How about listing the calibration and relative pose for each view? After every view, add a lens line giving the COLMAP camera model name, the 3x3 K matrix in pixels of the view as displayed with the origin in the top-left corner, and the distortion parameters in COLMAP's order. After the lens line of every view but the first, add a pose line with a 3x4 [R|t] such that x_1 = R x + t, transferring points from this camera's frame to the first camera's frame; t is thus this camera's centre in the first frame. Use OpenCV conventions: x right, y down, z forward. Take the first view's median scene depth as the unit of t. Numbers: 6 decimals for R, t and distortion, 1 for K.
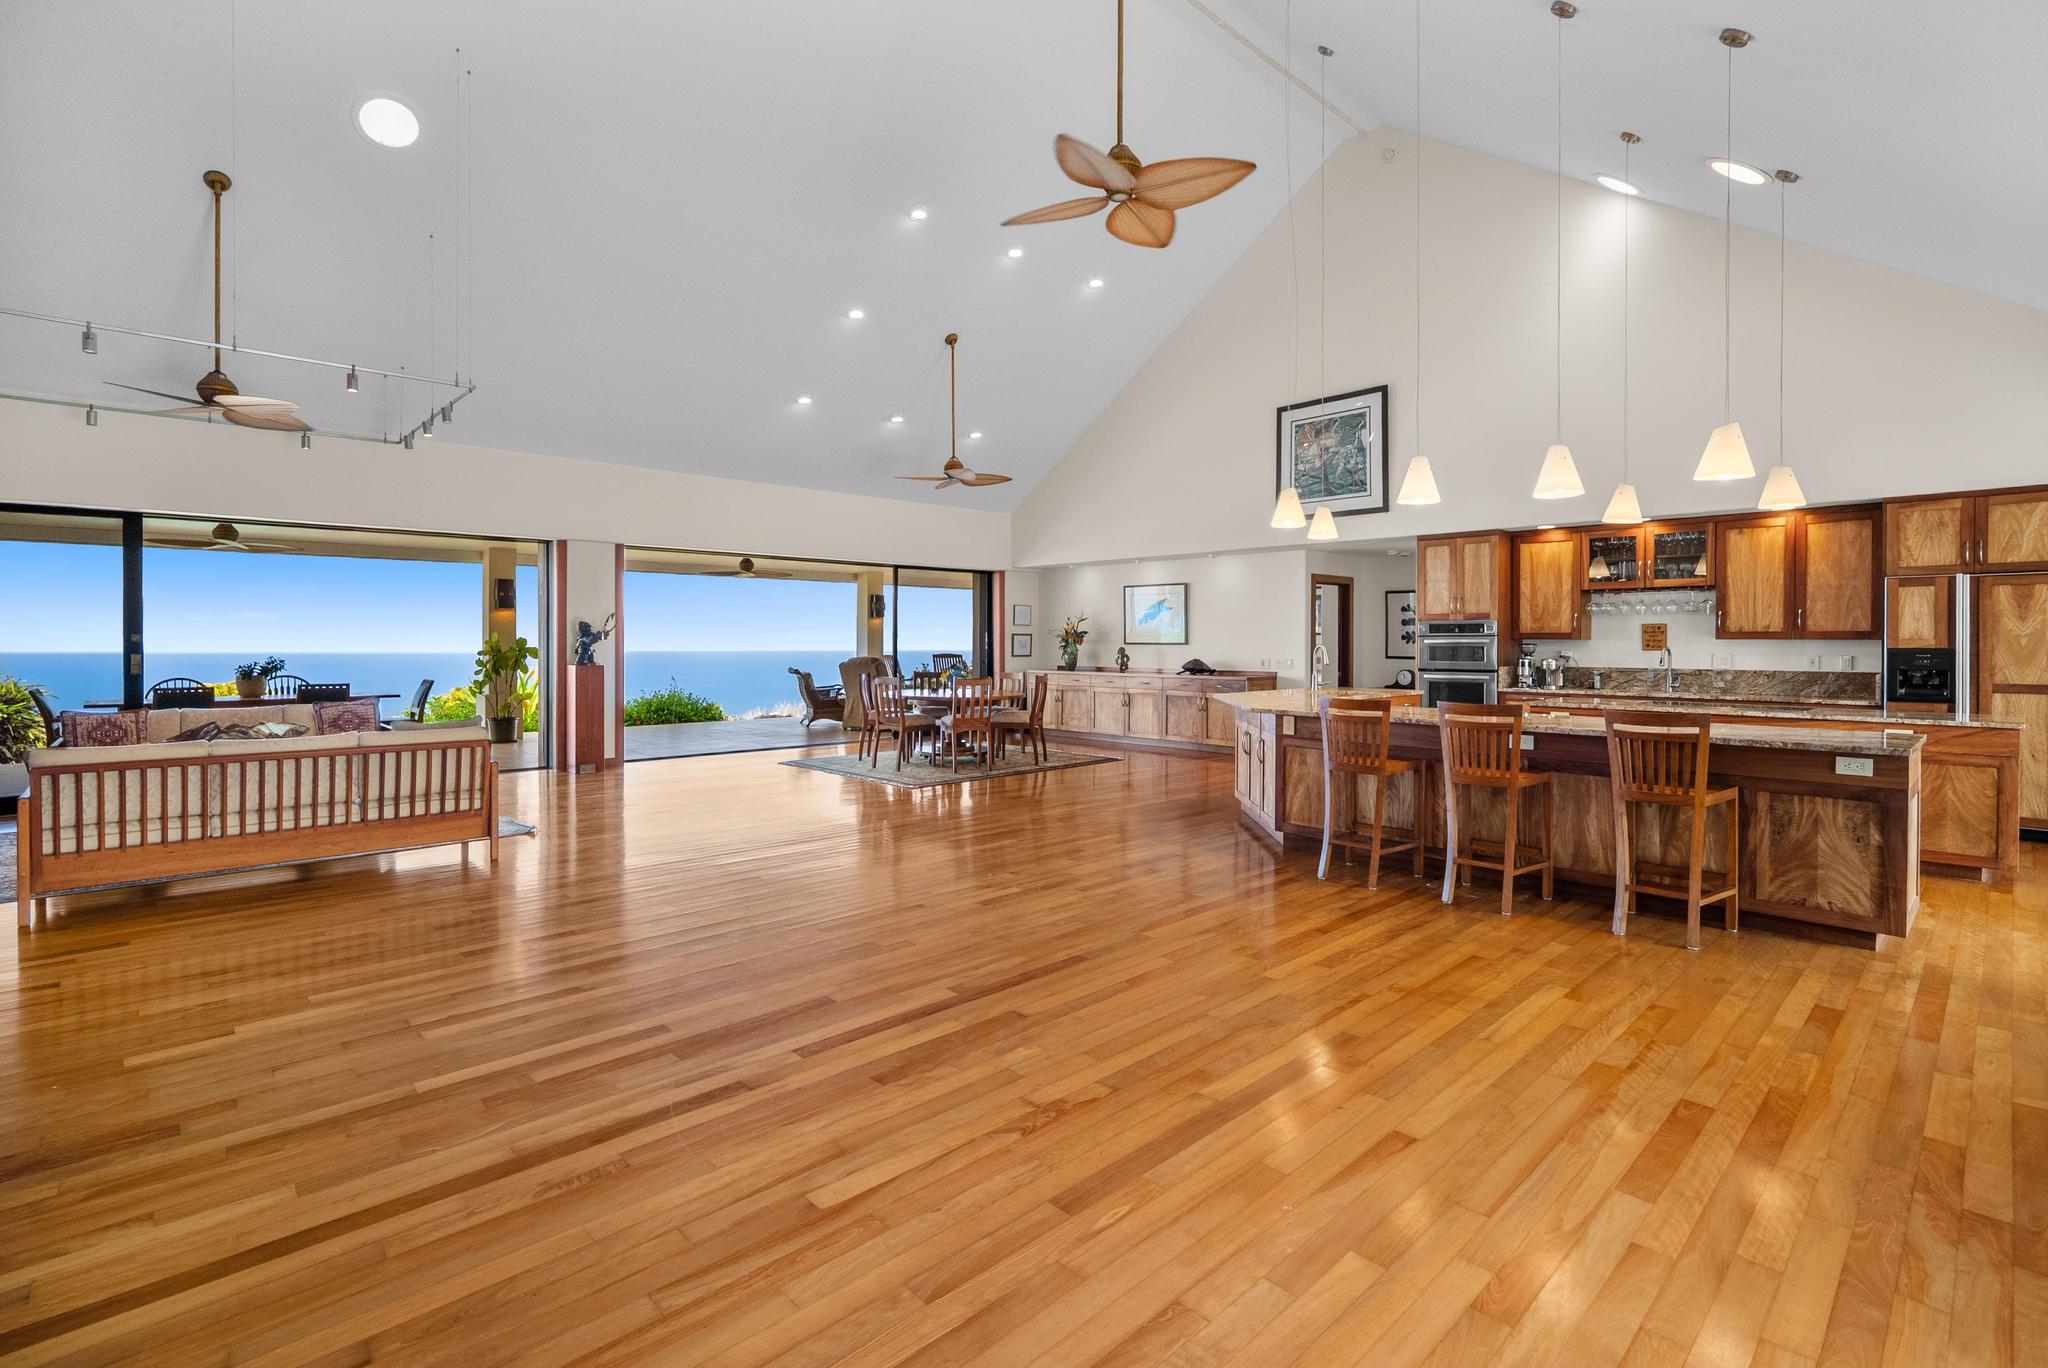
lens RADIAL K [[930.1, 0, 1024.0], [0, 930.1, 684.0], [0, 0, 1]] dist [-0.009539, 0.001924]
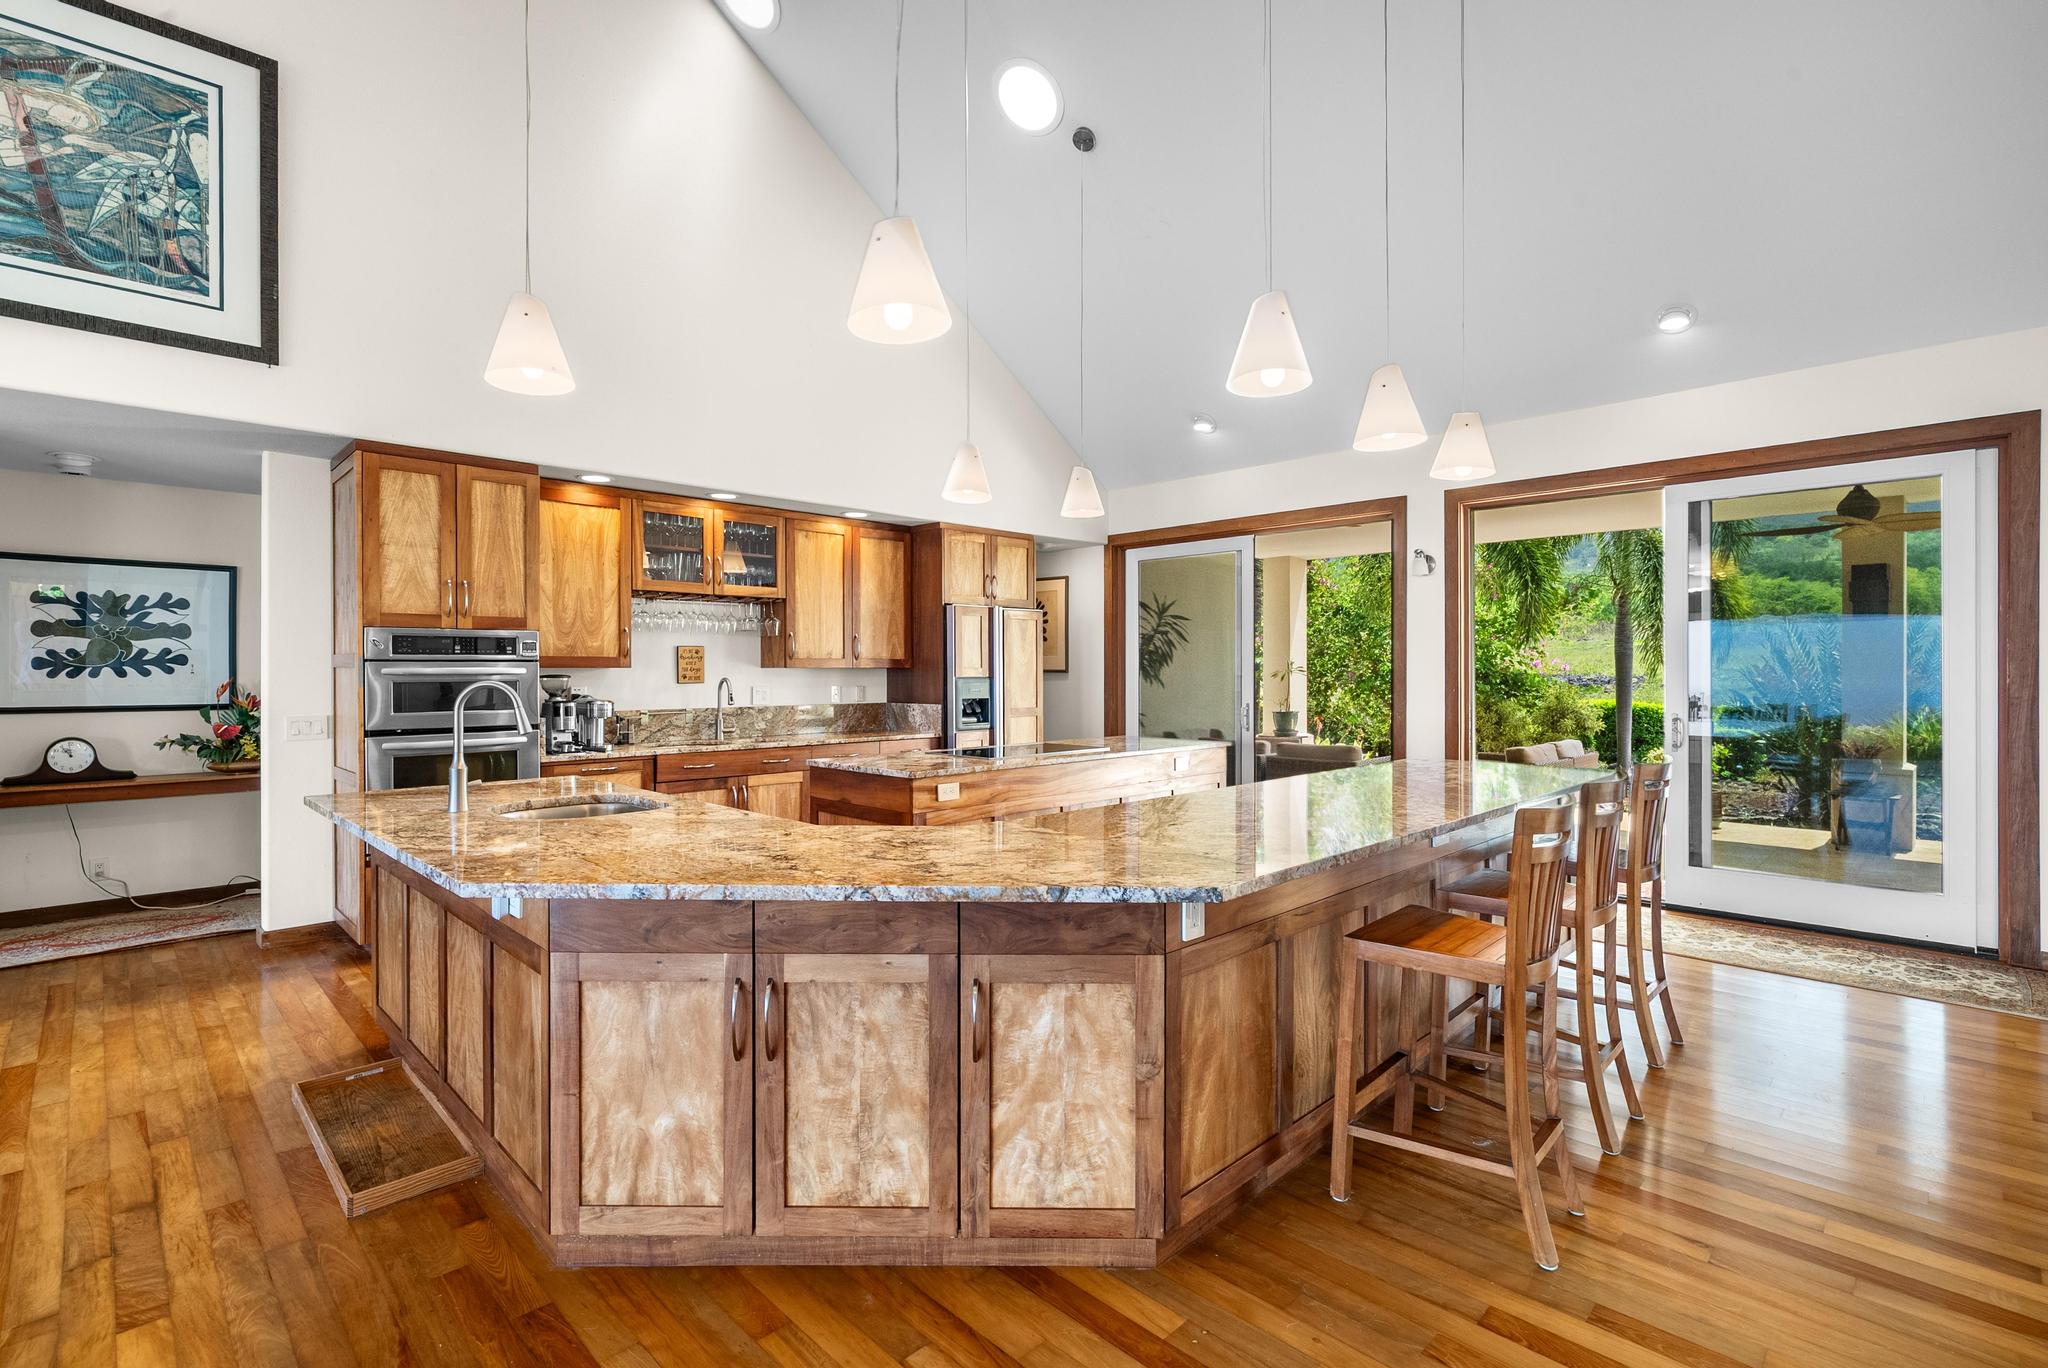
lens RADIAL K [[930.1, 0, 1024.0], [0, 930.1, 684.0], [0, 0, 1]] dist [-0.009539, 0.001924]
pose [[-0.020228, -0.013974, 0.999698, -0.039736], [0.047573, 0.998756, 0.014923, -0.032966], [-0.998663, 0.047861, -0.019538, 0.729335]]
